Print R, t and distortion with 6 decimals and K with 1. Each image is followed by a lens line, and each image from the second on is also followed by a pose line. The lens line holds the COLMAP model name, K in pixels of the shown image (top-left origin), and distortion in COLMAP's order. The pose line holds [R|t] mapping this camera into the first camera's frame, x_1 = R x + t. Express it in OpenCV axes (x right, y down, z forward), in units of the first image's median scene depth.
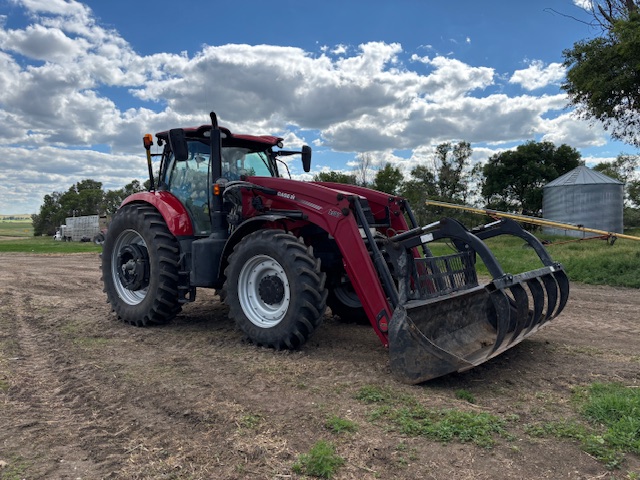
lens RADIAL K [[492.6, 0, 316.7], [0, 492.6, 240.3], [0, 0, 1]] dist [0.013993, -0.000345]
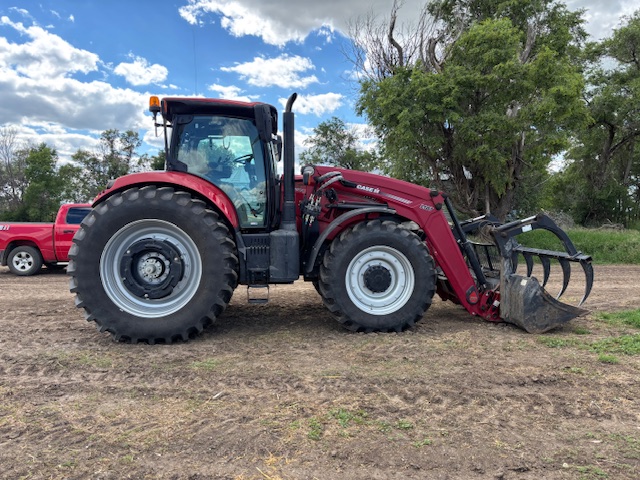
lens RADIAL K [[485.3, 0, 320.0], [0, 485.3, 240.0], [0, 0, 1]] dist [0.059833, -0.093280]
pose [[0.701532, -0.019911, 0.712359, -0.756955], [0.007909, 0.999766, 0.020155, -0.002730], [-0.712594, -0.008505, 0.701525, 0.297605]]
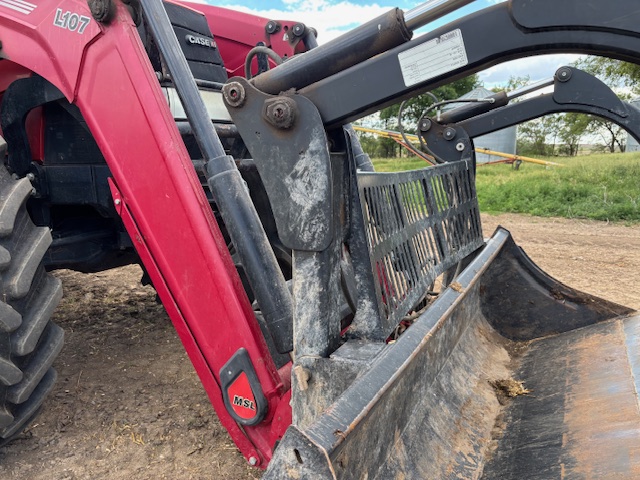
lens RADIAL K [[492.6, 0, 316.7], [0, 492.6, 240.3], [0, 0, 1]] dist [0.013993, -0.000345]
pose [[0.977512, -0.031543, 0.208506, 0.088833], [0.001251, 0.989600, 0.143840, 0.024825], [-0.210875, -0.140344, 0.967386, 0.530978]]
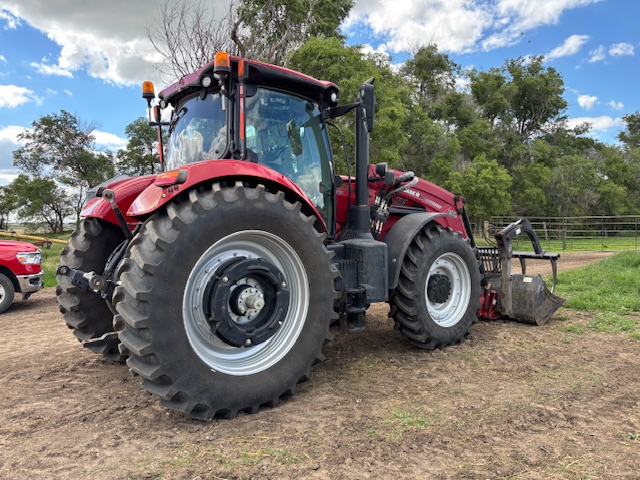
lens RADIAL K [[485.3, 0, 320.0], [0, 485.3, 240.0], [0, 0, 1]] dist [0.059833, -0.093280]
pose [[0.191447, -0.022020, 0.981256, -0.899279], [0.037871, 0.999170, 0.015033, -0.015957], [-0.980772, 0.034283, 0.192122, 0.860436]]
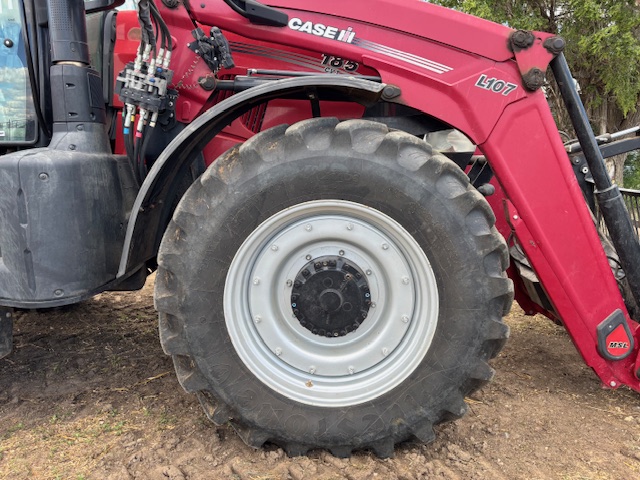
lens RADIAL K [[494.7, 0, 320.3], [0, 494.7, 248.1], [0, 0, 1]] dist [0.017444, 0.001538]
pose [[0.796885, -0.096760, 0.596331, -0.254795], [0.005702, 0.988251, 0.152733, 0.009841], [-0.604104, -0.118310, 0.788075, 0.600690]]
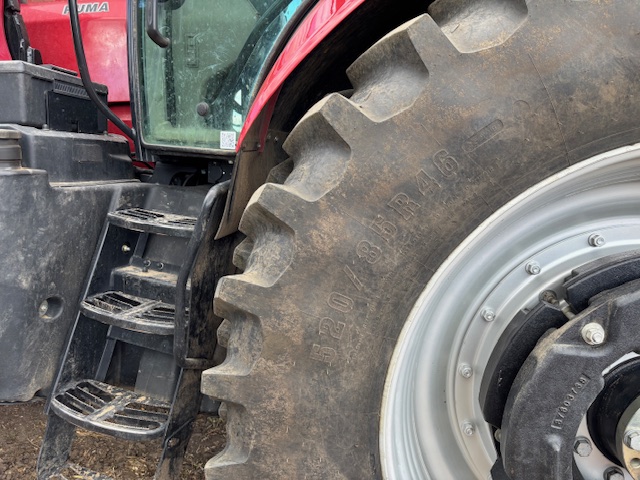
lens RADIAL K [[492.6, 0, 316.7], [0, 492.6, 240.3], [0, 0, 1]] dist [0.013993, -0.000345]
pose [[0.802107, 0.030402, 0.596406, -0.544127], [-0.151774, 0.976289, 0.154354, -0.000838], [-0.577571, -0.214328, 0.787702, 1.006128]]
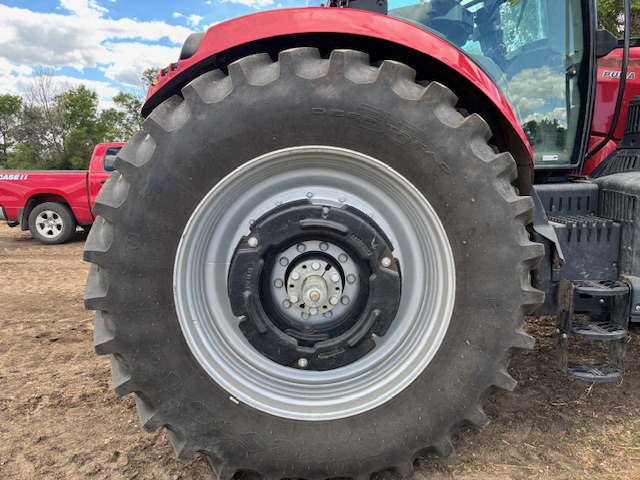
lens RADIAL K [[492.6, 0, 316.7], [0, 492.6, 240.3], [0, 0, 1]] dist [0.013993, -0.000345]
pose [[0.762189, -0.090981, 0.640930, -0.564112], [0.015196, 0.992316, 0.122791, -0.003789], [-0.647176, -0.083850, 0.757715, 0.830628]]
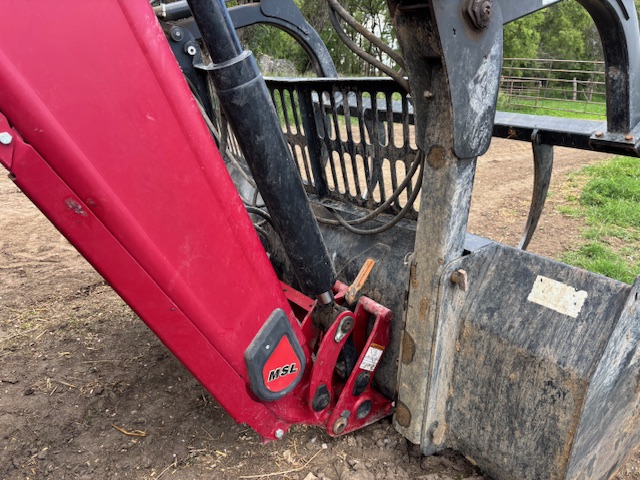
lens RADIAL K [[492.6, 0, 316.7], [0, 492.6, 240.3], [0, 0, 1]] dist [0.013993, -0.000345]
pose [[0.214565, -0.293996, 0.931412, -0.046423], [-0.014887, 0.952527, 0.304091, 0.028125], [-0.976596, -0.079113, 0.200002, 0.693773]]
